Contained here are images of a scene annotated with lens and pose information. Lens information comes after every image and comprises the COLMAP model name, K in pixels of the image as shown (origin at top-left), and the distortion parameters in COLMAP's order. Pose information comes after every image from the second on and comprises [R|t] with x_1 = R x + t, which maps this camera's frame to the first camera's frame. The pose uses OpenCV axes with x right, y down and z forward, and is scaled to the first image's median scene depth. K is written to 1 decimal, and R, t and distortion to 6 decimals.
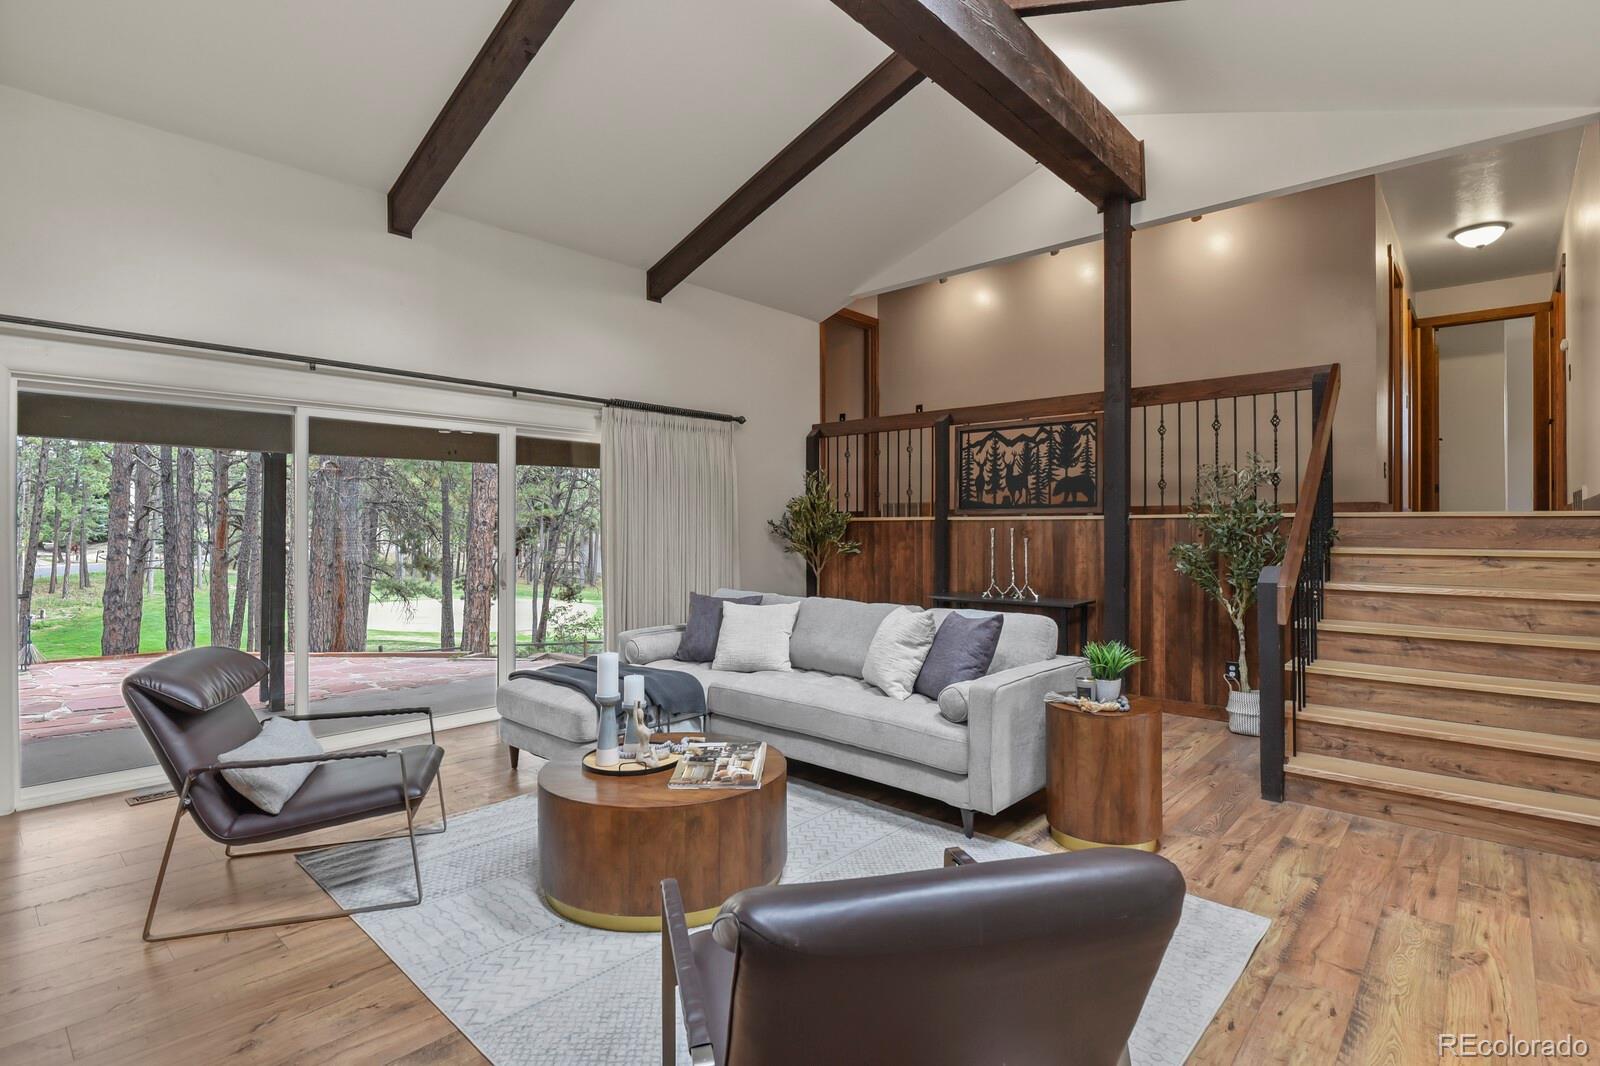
lens RADIAL K [[775.0, 0, 802.3], [0, 775.0, 526.0], [0, 0, 1]] dist [-0.057464, -0.001035]
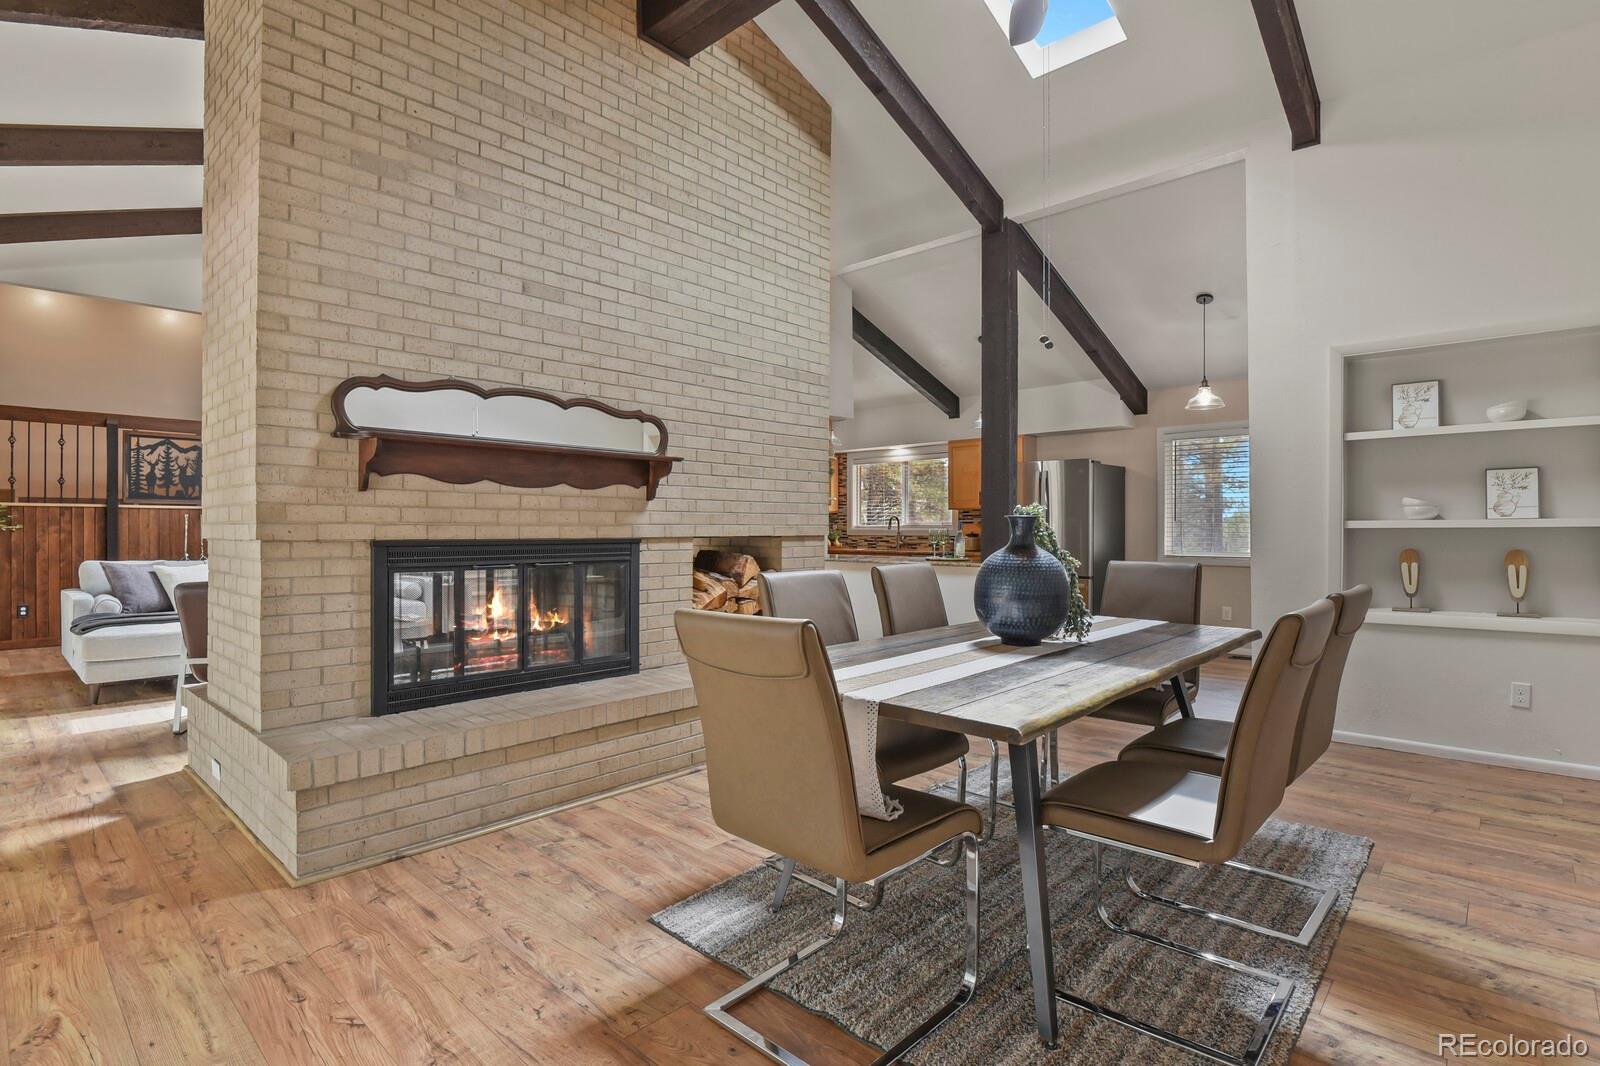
lens RADIAL K [[779.3, 0, 806.5], [0, 779.3, 533.2], [0, 0, 1]] dist [-0.011444, -0.003347]
pose [[0.017244, -0.003625, 0.999845, -0.997696], [-0.000586, 0.999993, 0.003636, 0.027806], [-0.999851, -0.000649, 0.017241, -0.088664]]
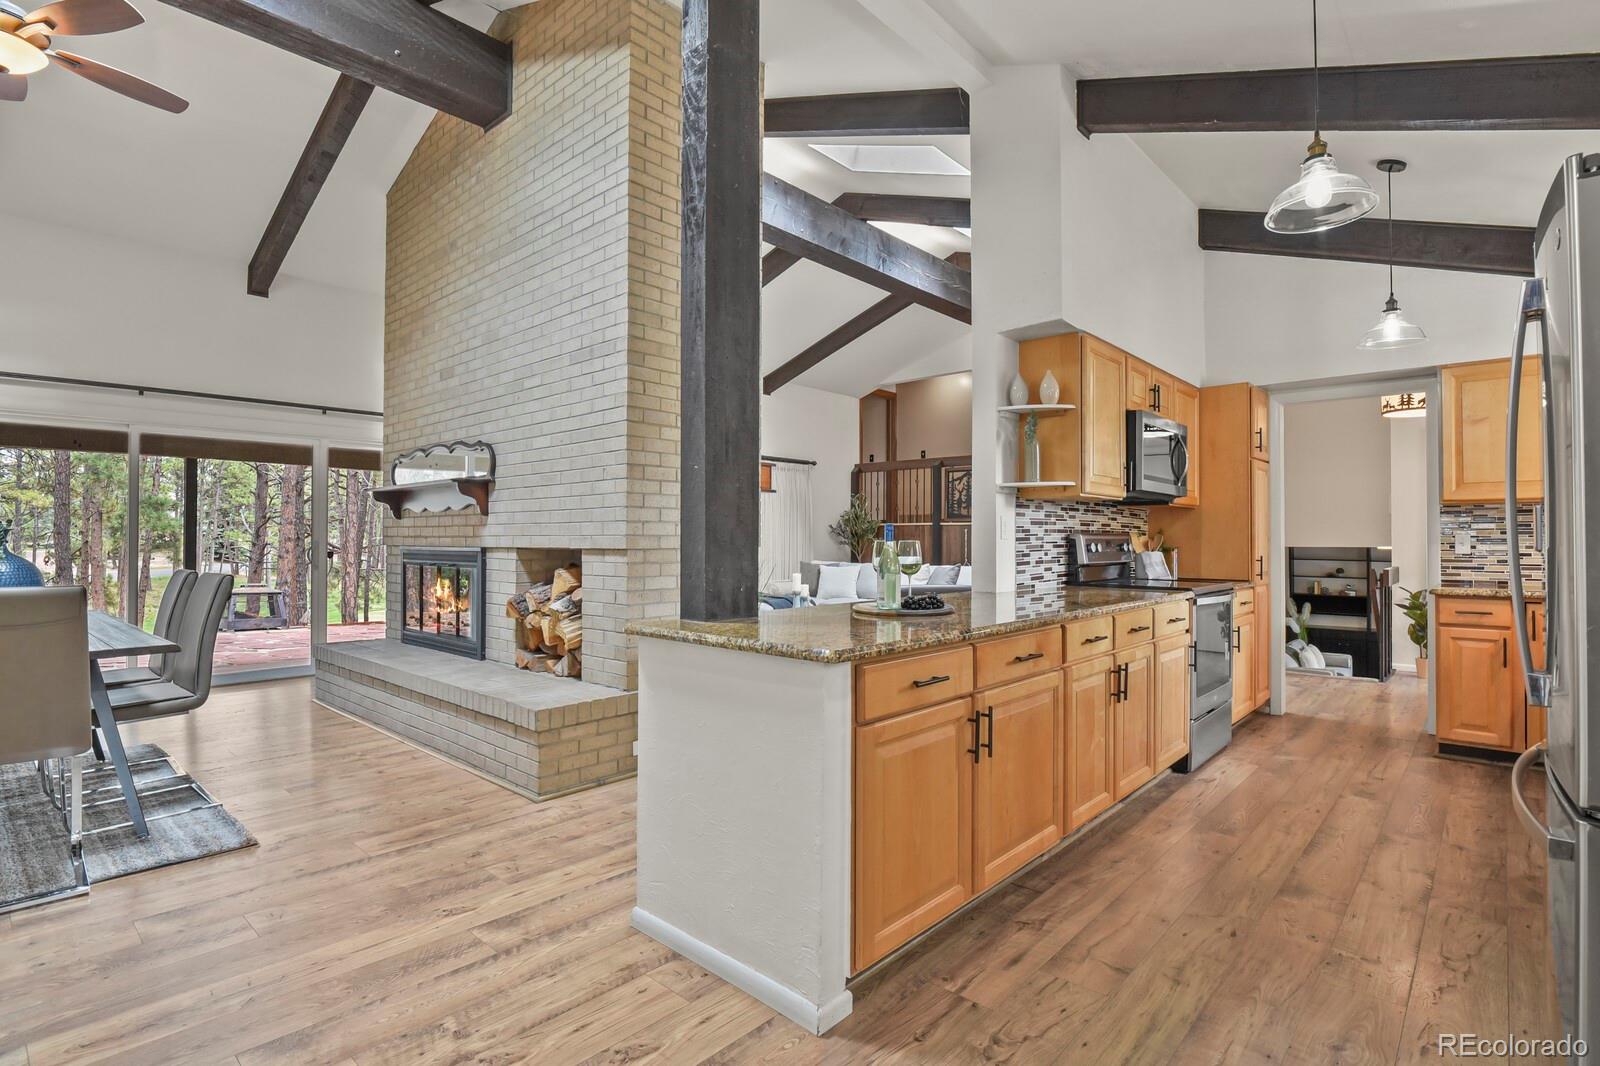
lens RADIAL K [[779.3, 0, 802.4], [0, 779.3, 530.4], [0, 0, 1]] dist [-0.011444, -0.003347]
pose [[0.999975, 0.003694, -0.005966, -0.096364], [-0.003766, 0.999920, -0.012072, 0.025525], [0.005921, 0.012094, 0.999909, -0.666056]]
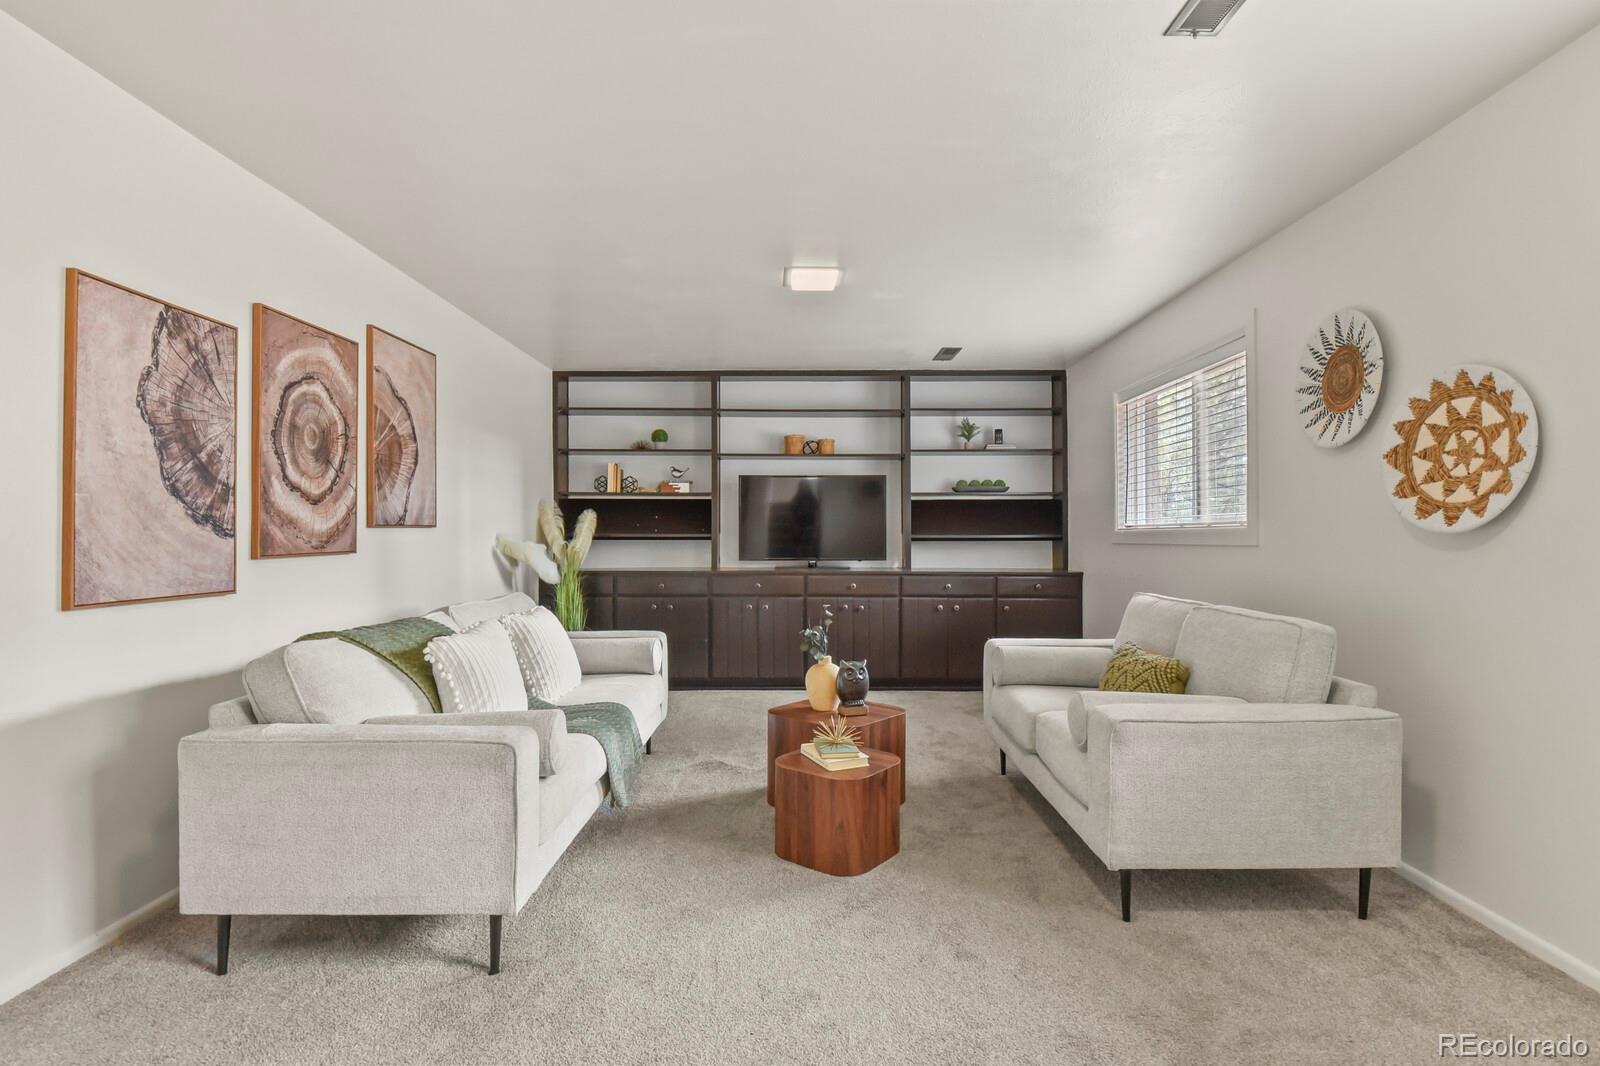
lens RADIAL K [[779.3, 0, 803.0], [0, 779.3, 536.1], [0, 0, 1]] dist [-0.011444, -0.003347]
pose [[0.764984, 0.001836, 0.644047, 0.915785], [0.001378, 0.999989, -0.004487, 0.226025], [-0.644048, 0.004320, 0.764973, 0.674502]]
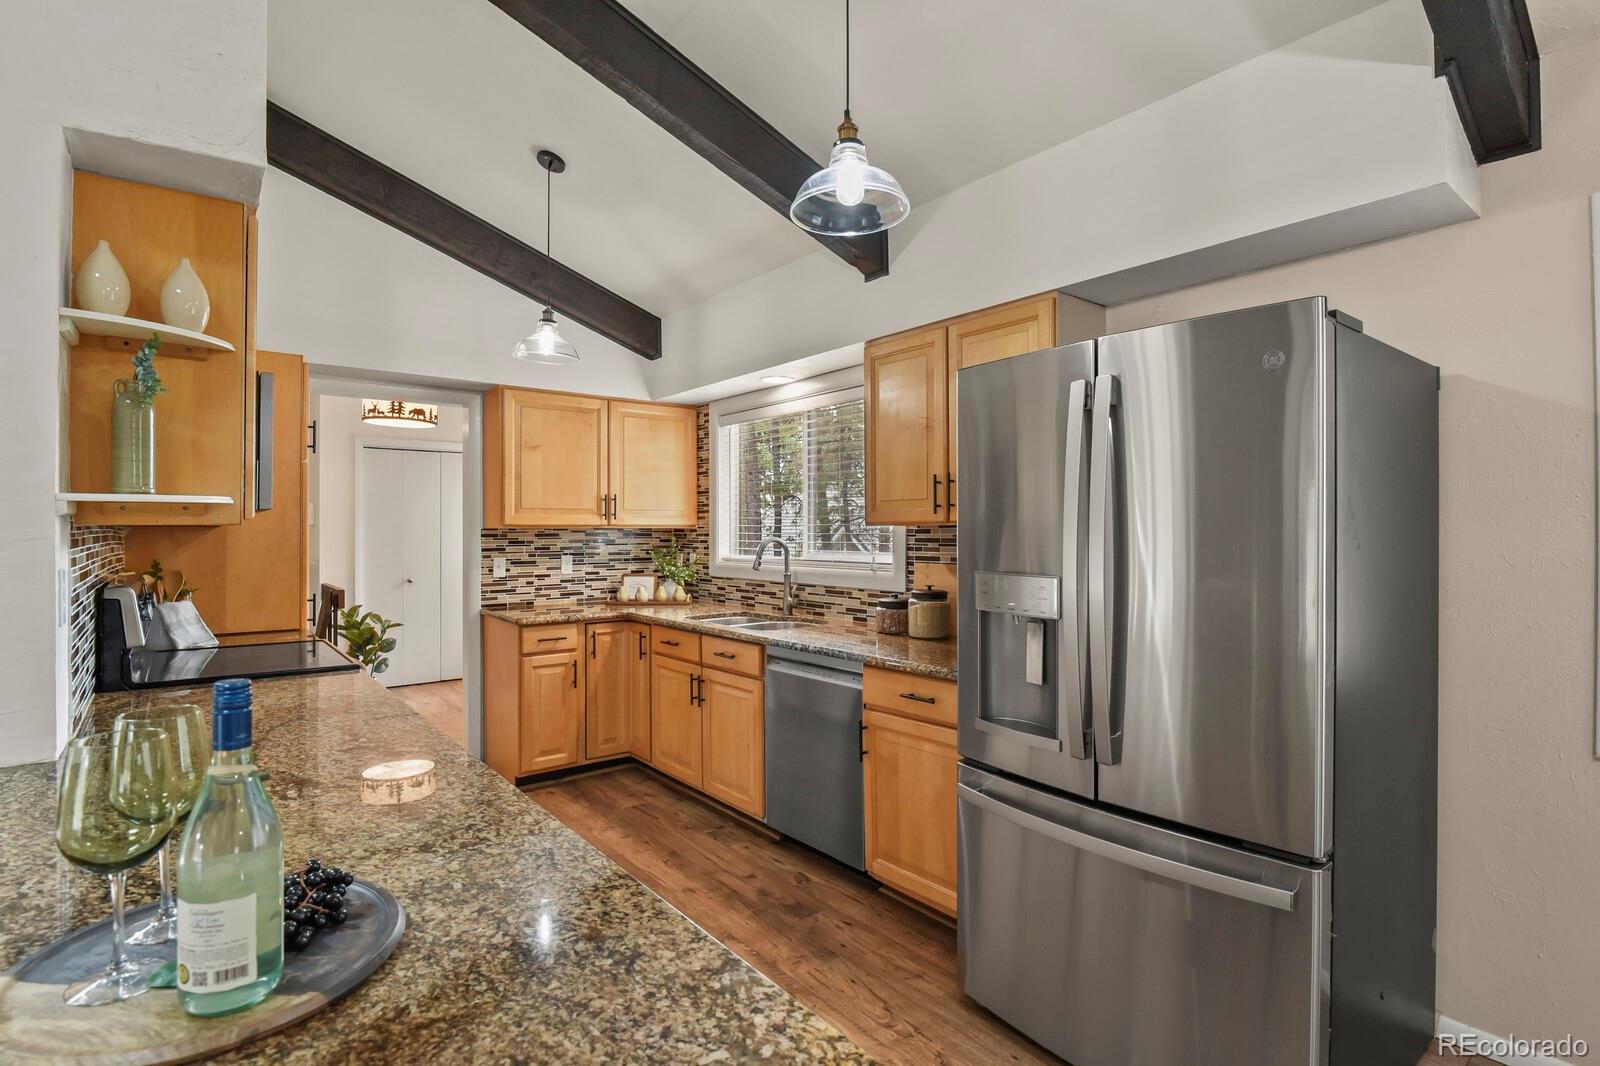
lens RADIAL K [[779.3, 0, 807.1], [0, 779.3, 533.0], [0, 0, 1]] dist [-0.011444, -0.003347]
pose [[0.160205, -0.002100, 0.987082, -0.148009], [0.002010, 0.999996, 0.001802, -0.004156], [-0.987082, 0.001695, 0.160208, -0.354344]]
